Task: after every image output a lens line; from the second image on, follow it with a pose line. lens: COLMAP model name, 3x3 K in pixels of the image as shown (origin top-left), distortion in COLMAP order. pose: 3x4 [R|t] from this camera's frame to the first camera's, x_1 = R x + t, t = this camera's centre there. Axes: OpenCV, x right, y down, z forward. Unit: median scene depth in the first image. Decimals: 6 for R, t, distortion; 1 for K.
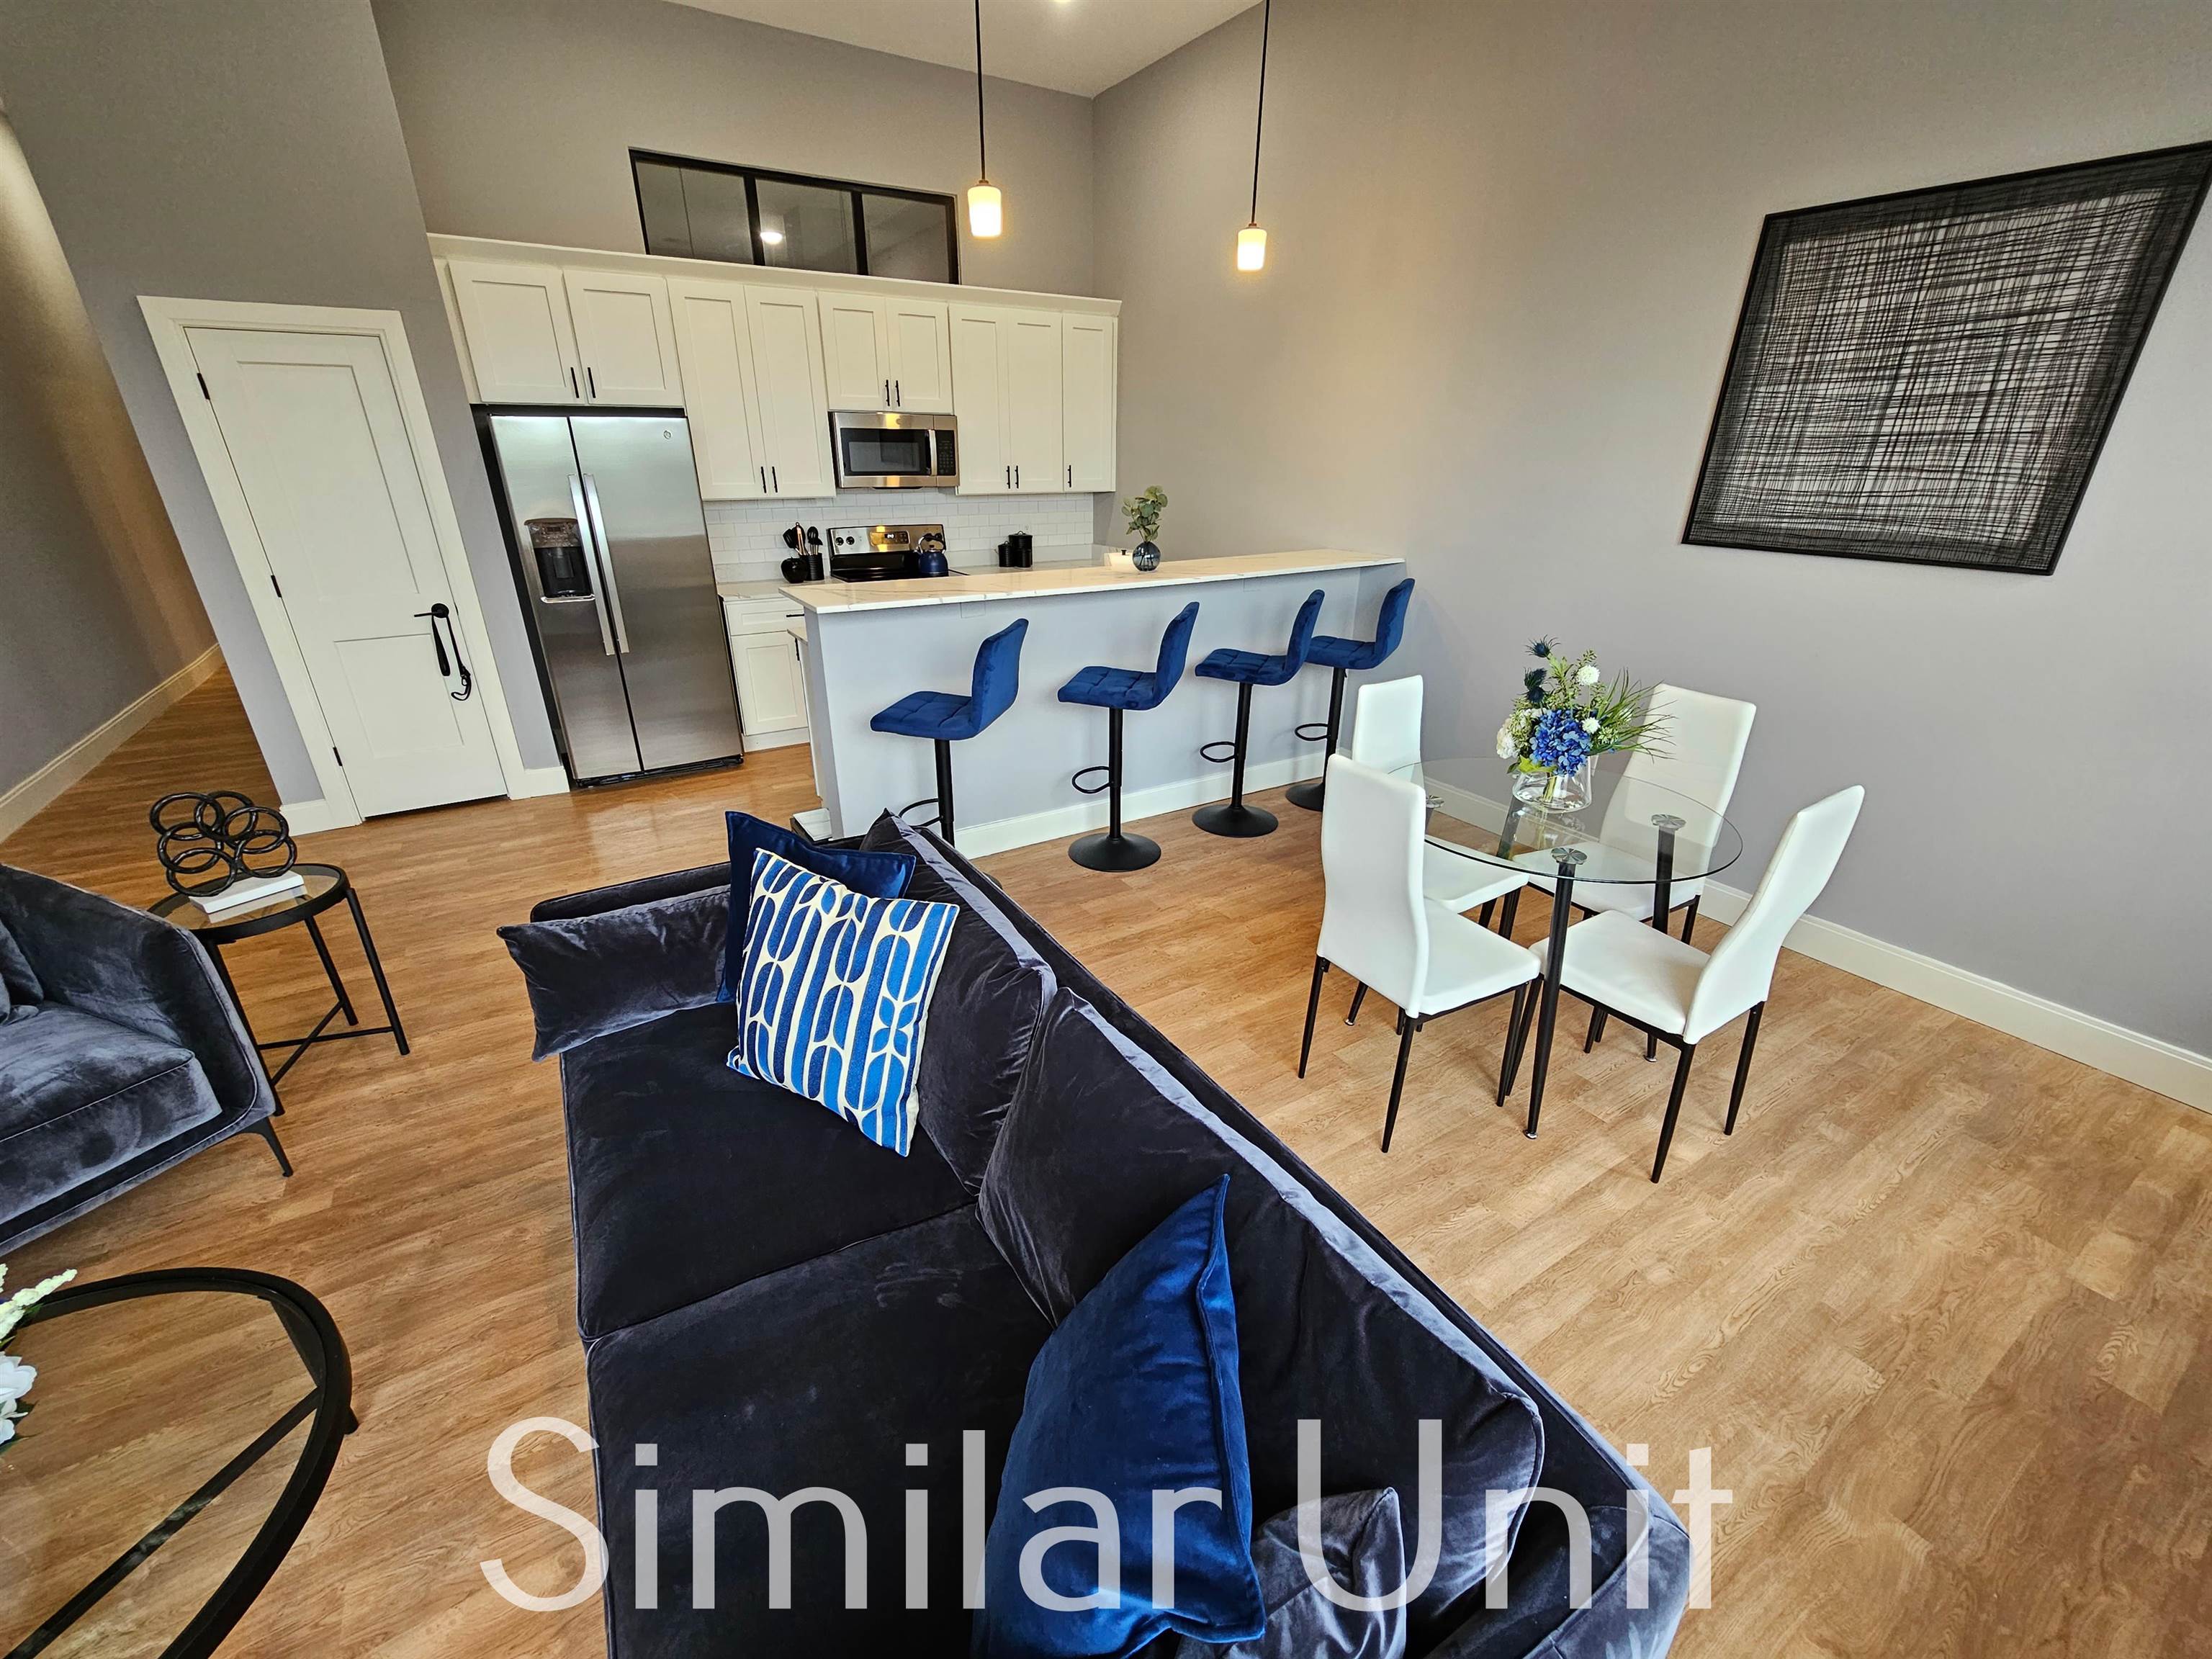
lens RADIAL K [[905.2, 0, 1102.0], [0, 905.2, 846.9], [0, 0, 1]] dist [-0.004691, 0.001089]
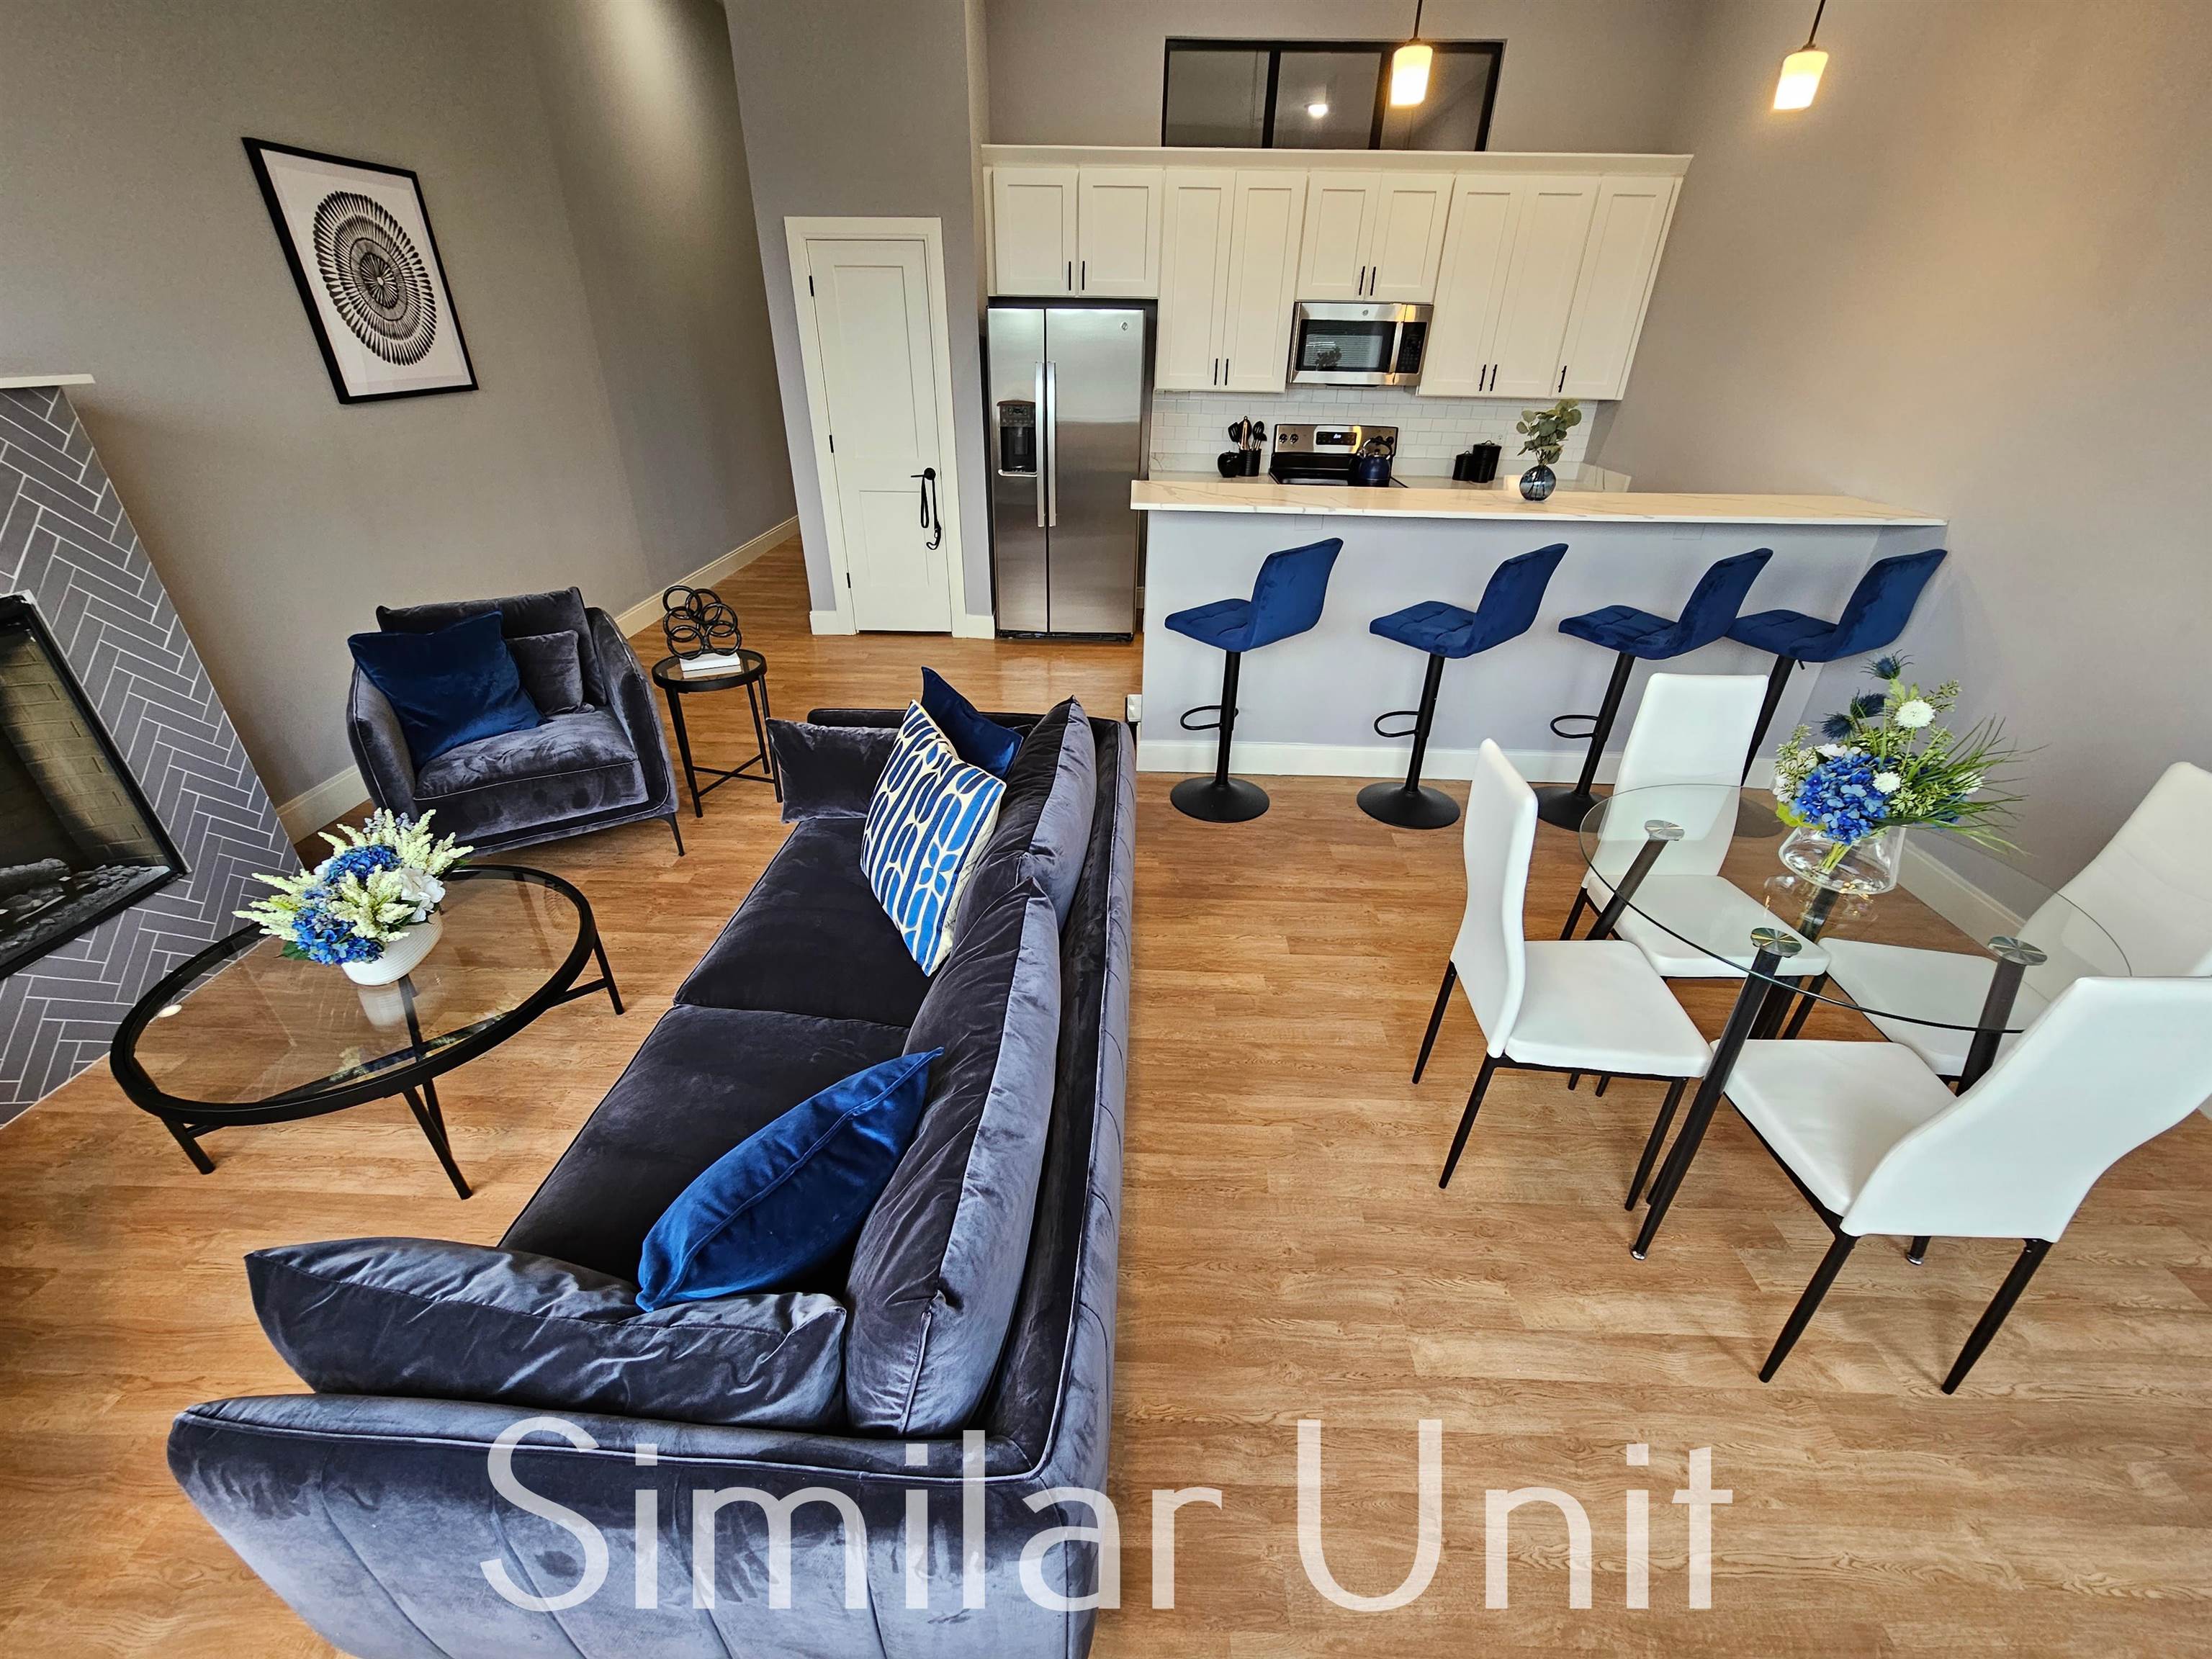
lens RADIAL K [[905.2, 0, 1099.3], [0, 905.2, 851.2], [0, 0, 1]] dist [-0.004691, 0.001089]
pose [[0.829952, 0.288500, -0.477438, 0.327302], [-0.236229, 0.957116, 0.167705, -0.047268], [0.505346, -0.026402, 0.862513, 0.054339]]
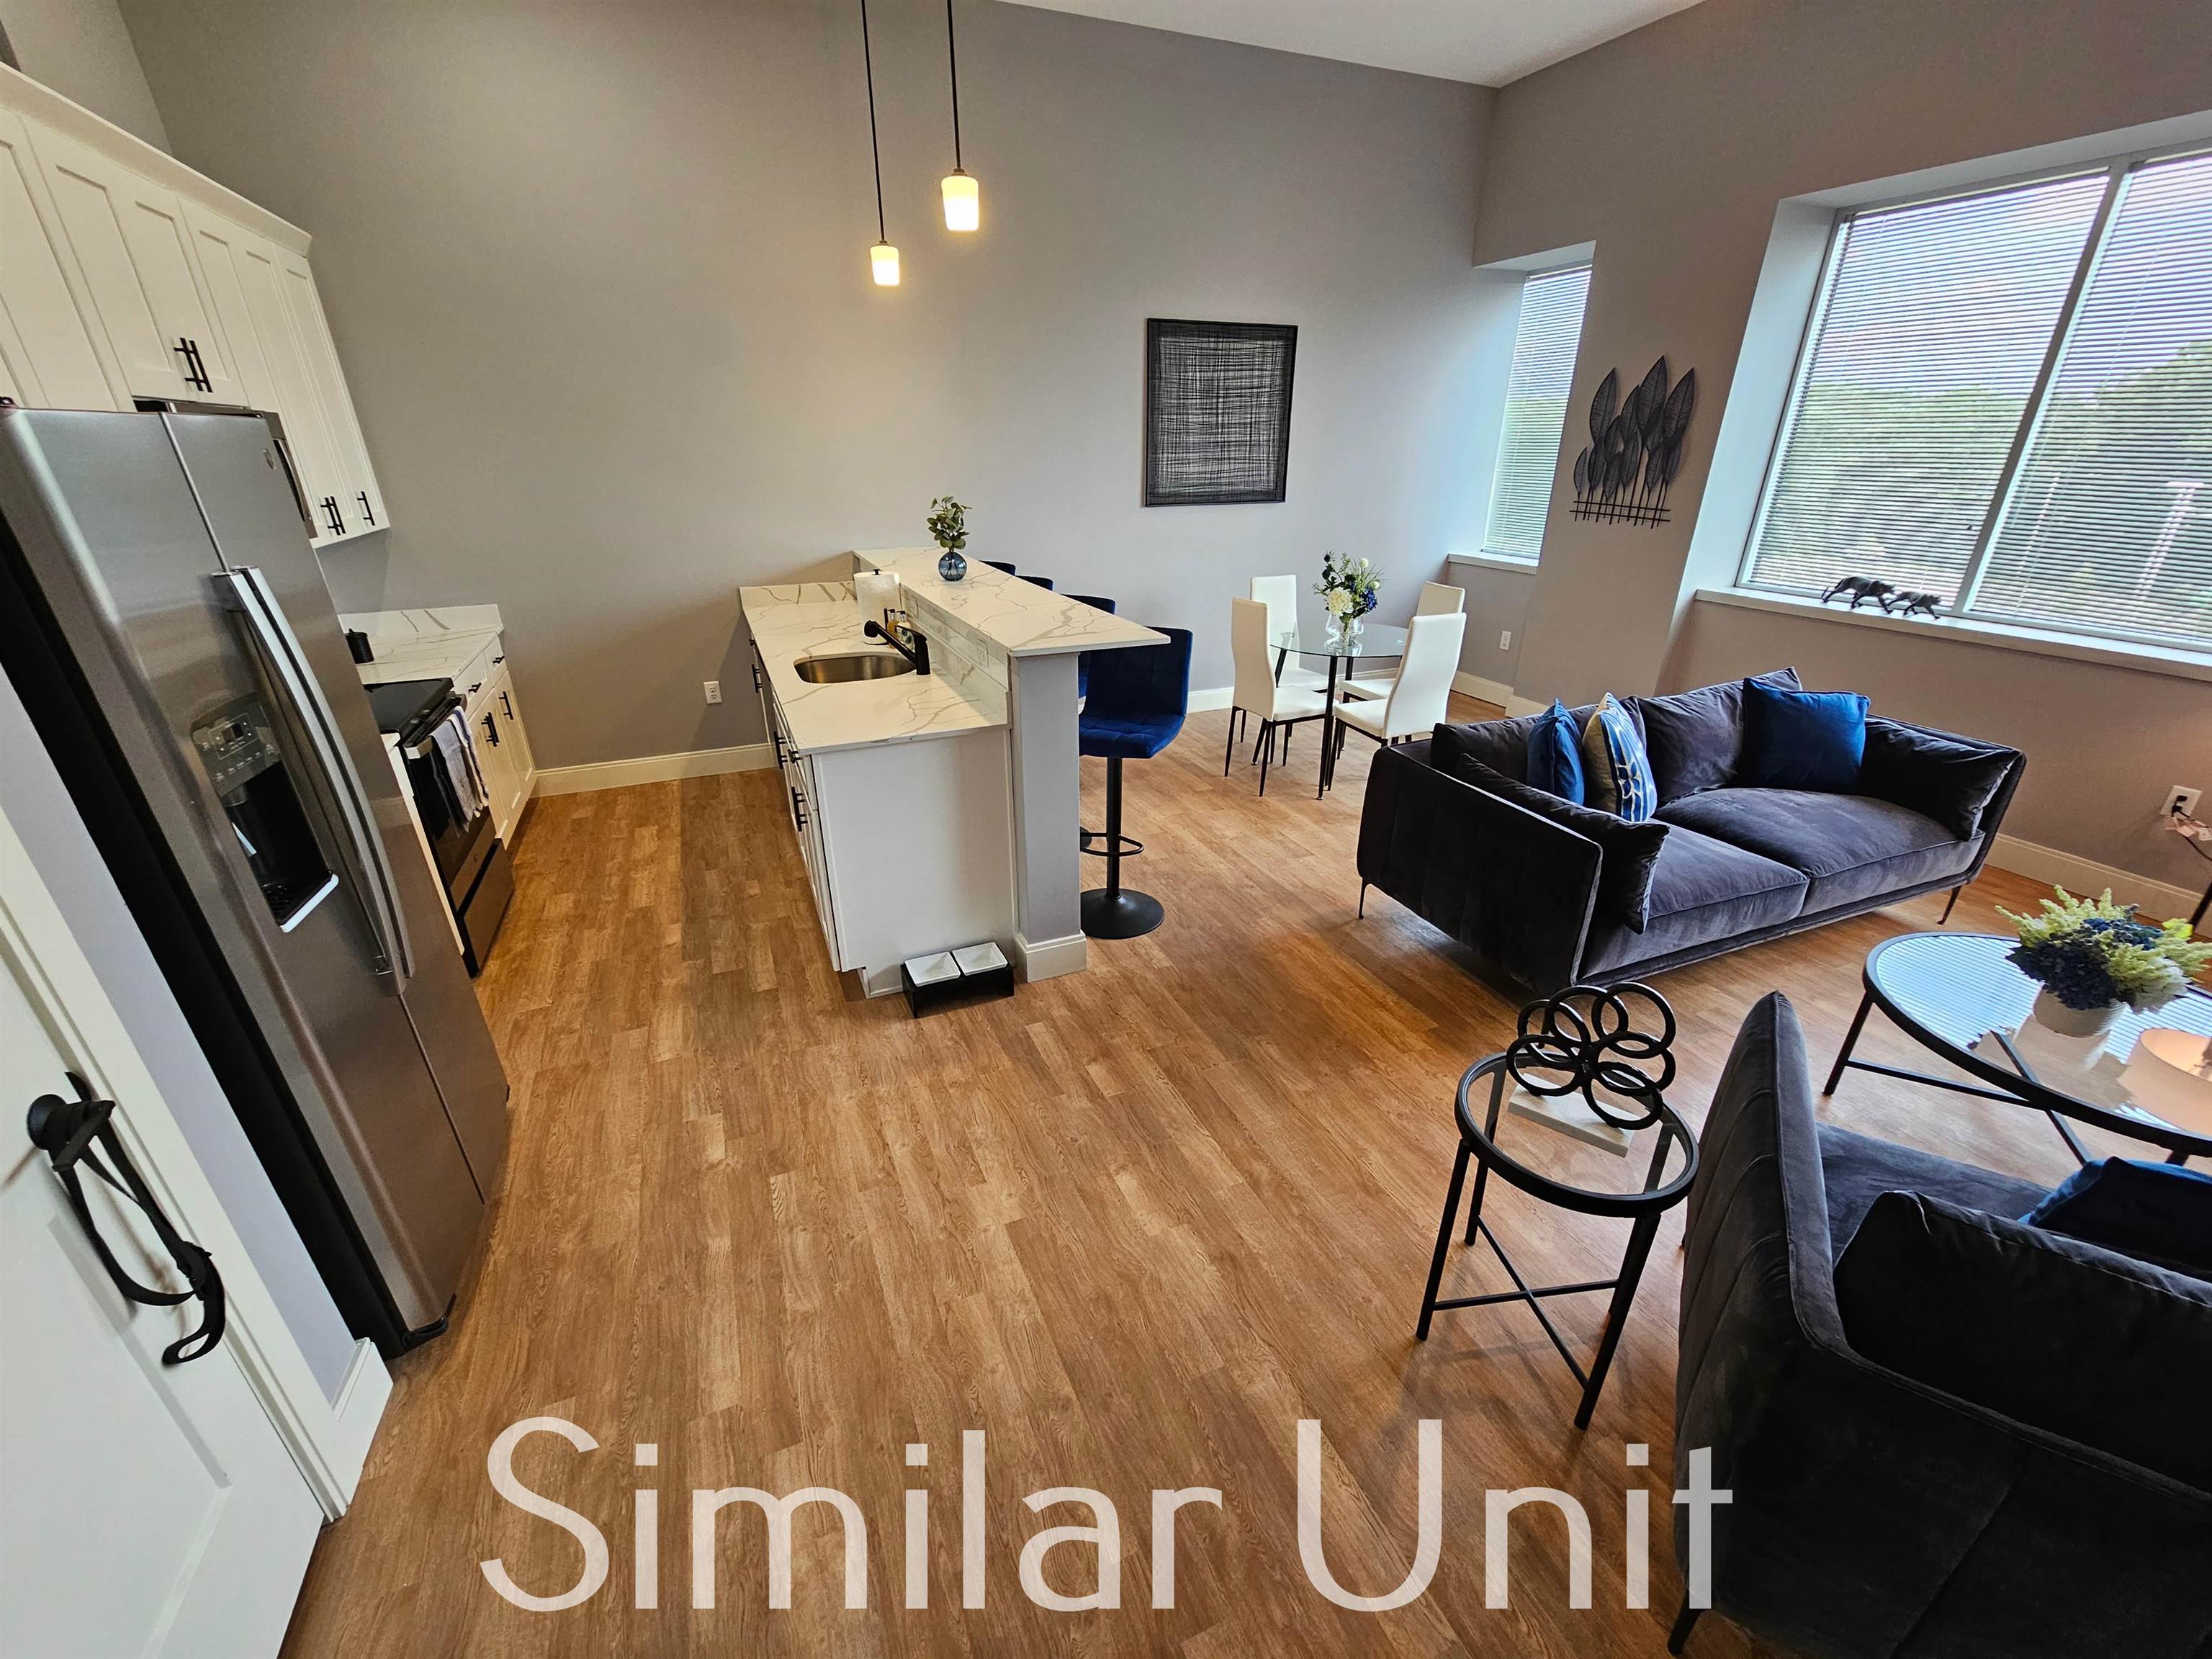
lens RADIAL K [[905.2, 0, 1095.8], [0, 905.2, 854.9], [0, 0, 1]] dist [-0.004691, 0.001089]
pose [[0.152293, -0.417400, 0.895871, -1.459866], [0.408300, 0.852048, 0.327574, -0.474713], [-0.900054, 0.315897, 0.300185, 0.996797]]
